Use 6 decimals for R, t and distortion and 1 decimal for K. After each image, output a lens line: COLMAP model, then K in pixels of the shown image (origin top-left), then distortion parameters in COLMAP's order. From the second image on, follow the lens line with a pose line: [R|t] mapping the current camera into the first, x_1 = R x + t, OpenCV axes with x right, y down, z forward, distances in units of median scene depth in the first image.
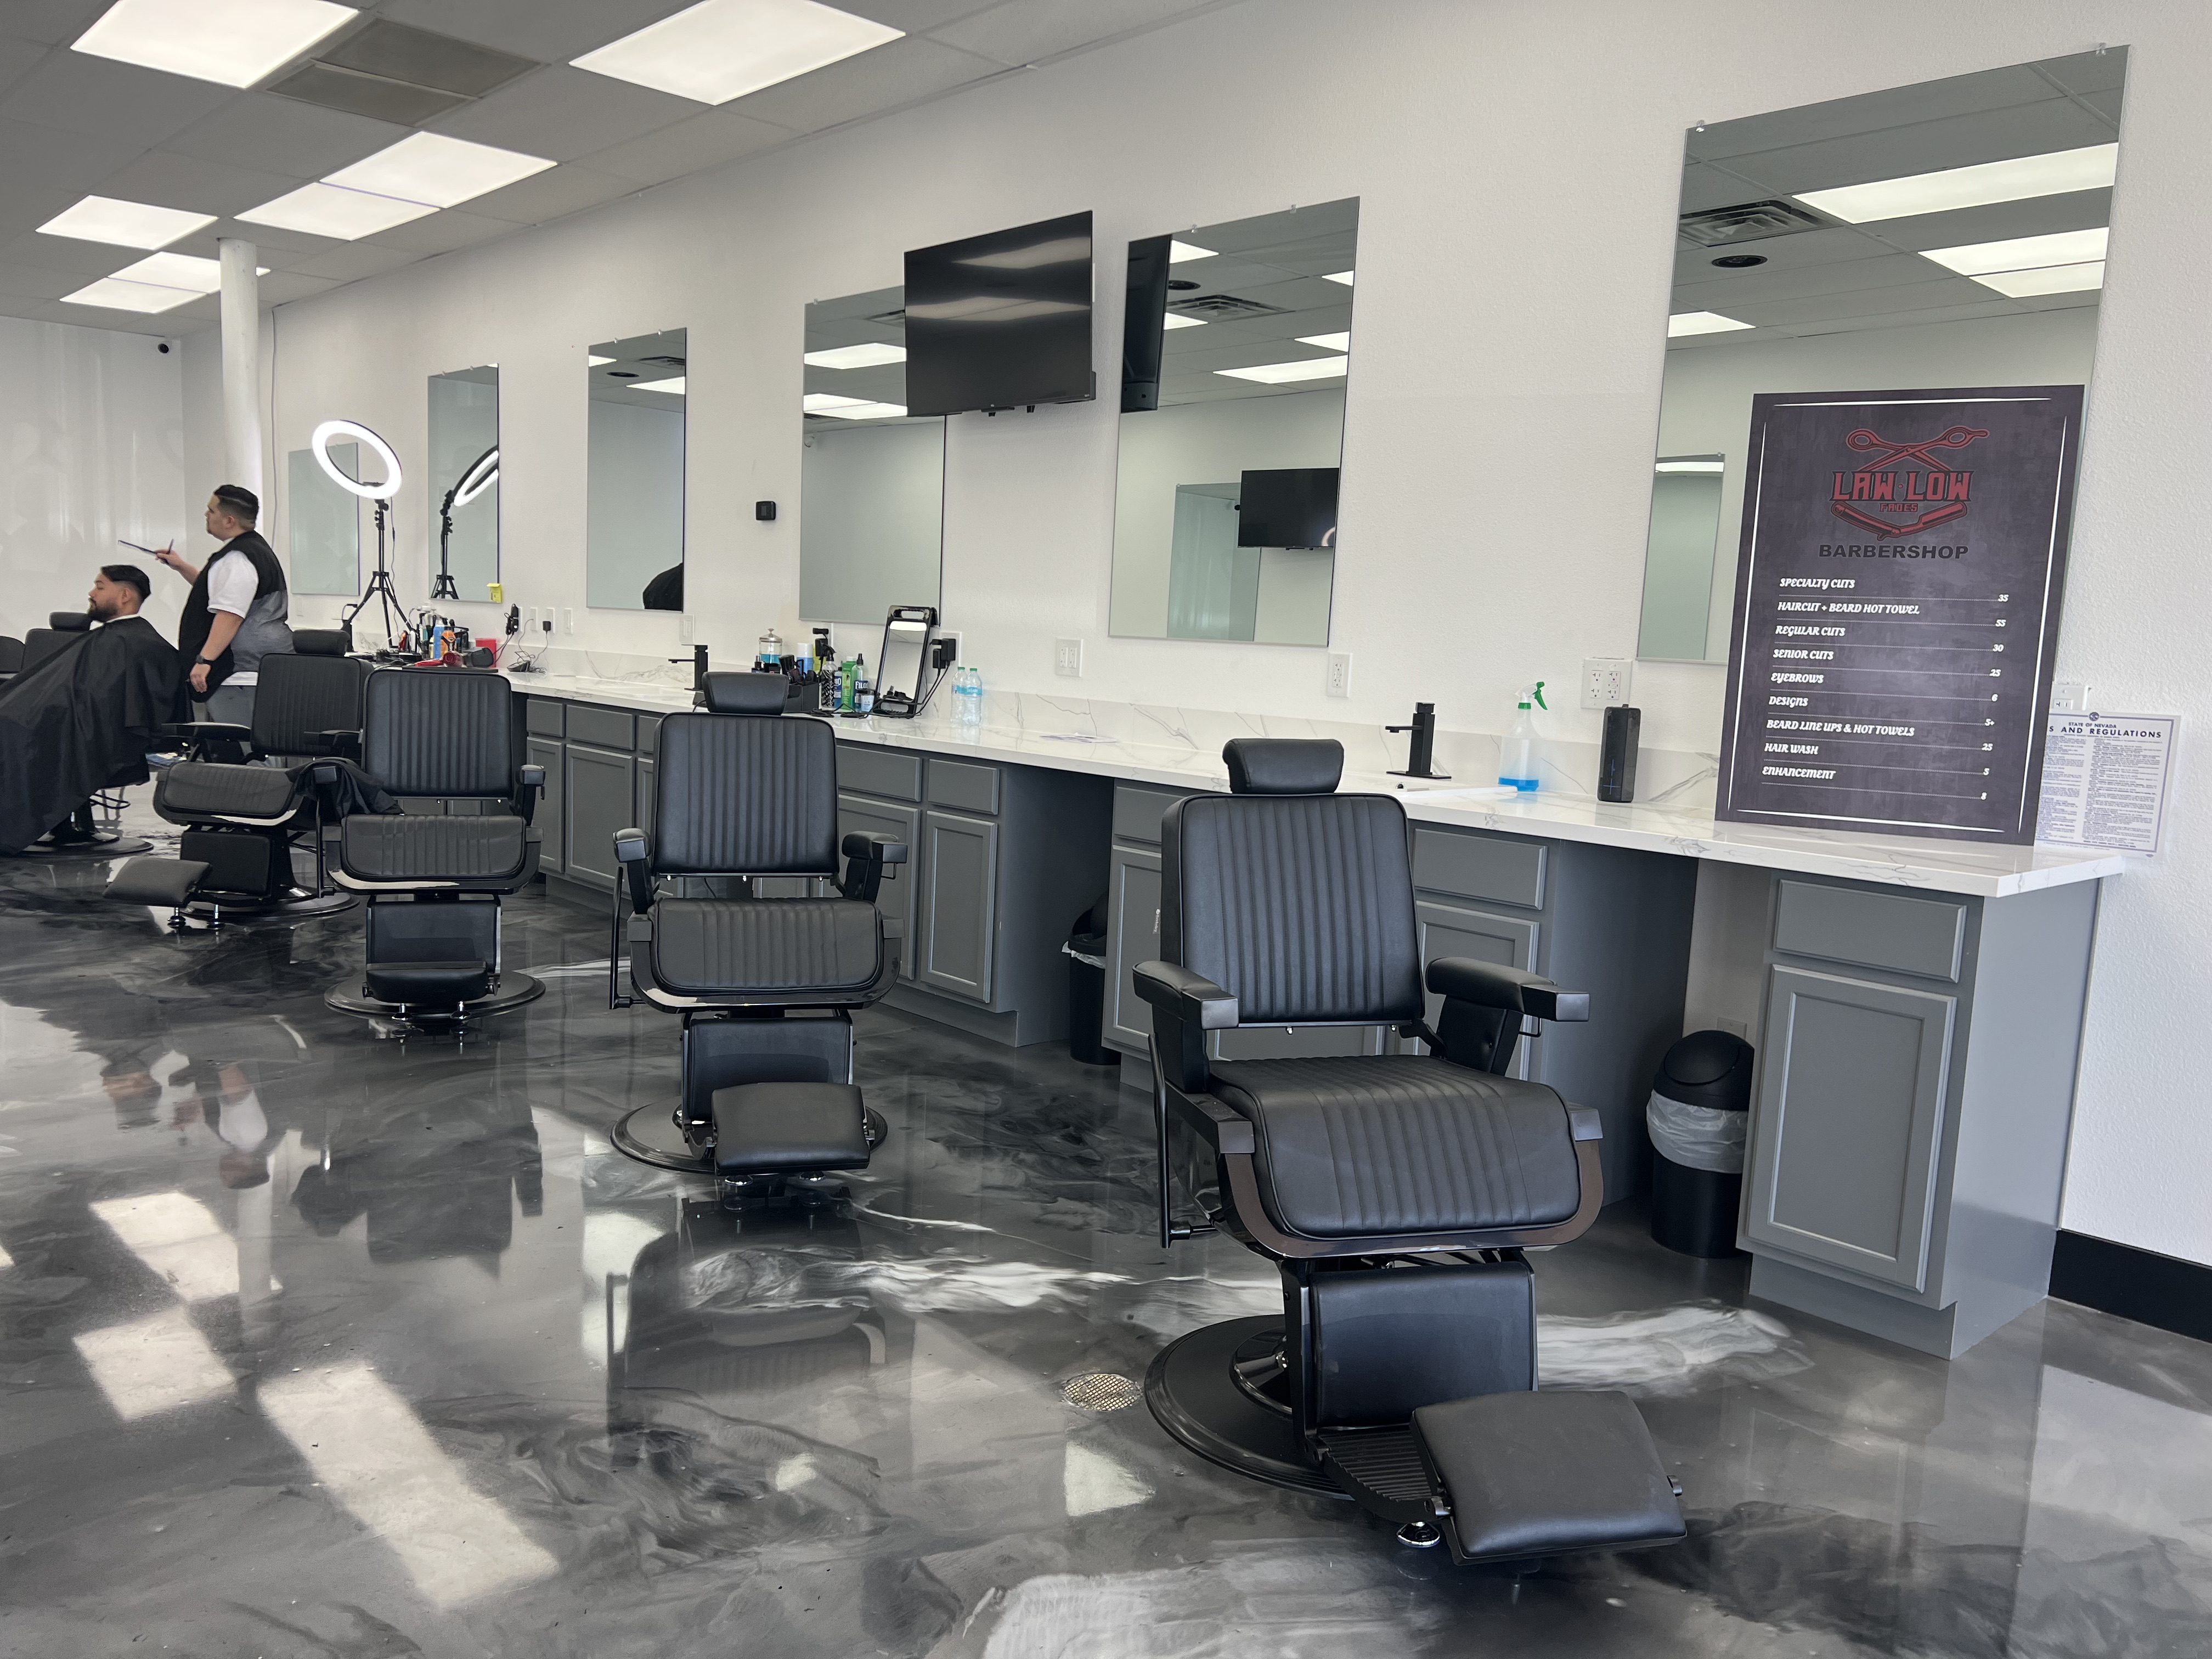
lens RADIAL K [[1678.6, 0, 985.1], [0, 1678.6, 867.8], [0, 0, 1]] dist [0.060341, -0.063029]
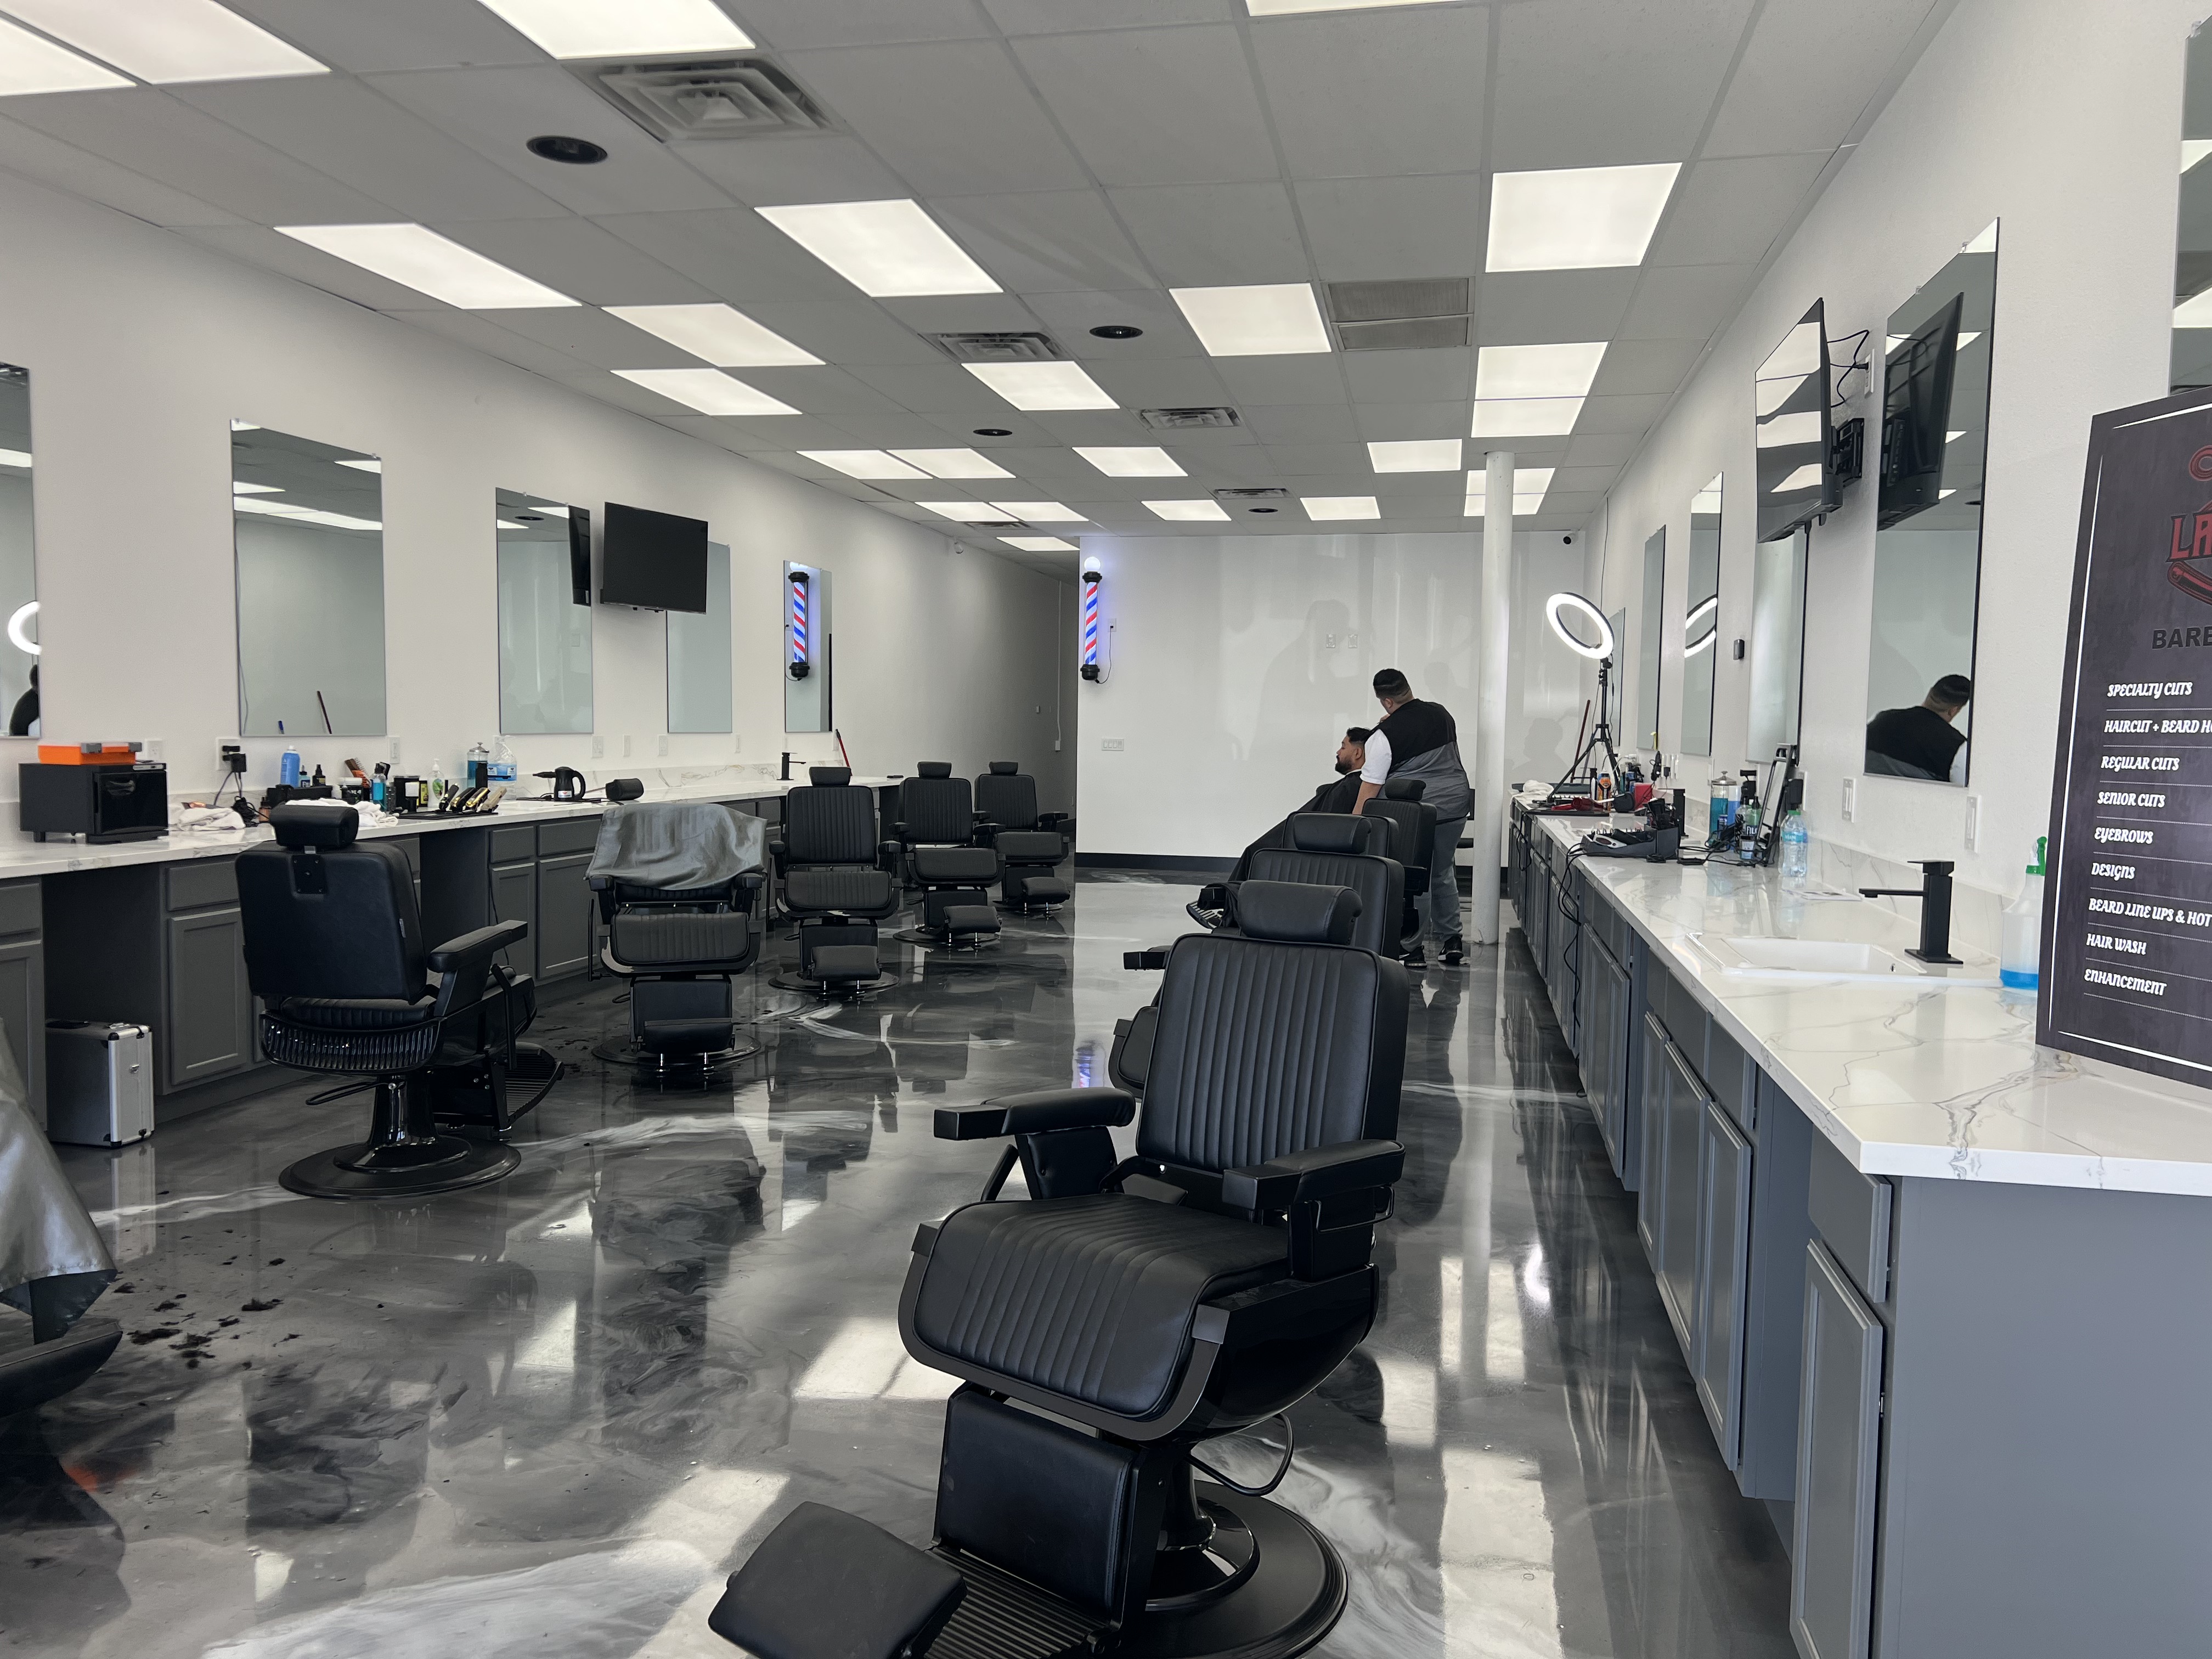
lens RADIAL K [[1629.0, 0, 1106.3], [0, 1629.0, 862.7], [0, 0, 1]] dist [0.024528, -0.005978]
pose [[0.603724, 0.029866, -0.796634, 0.441582], [-0.098956, 0.994377, -0.037714, -0.023427], [0.791028, 0.101600, 0.603285, 0.187214]]
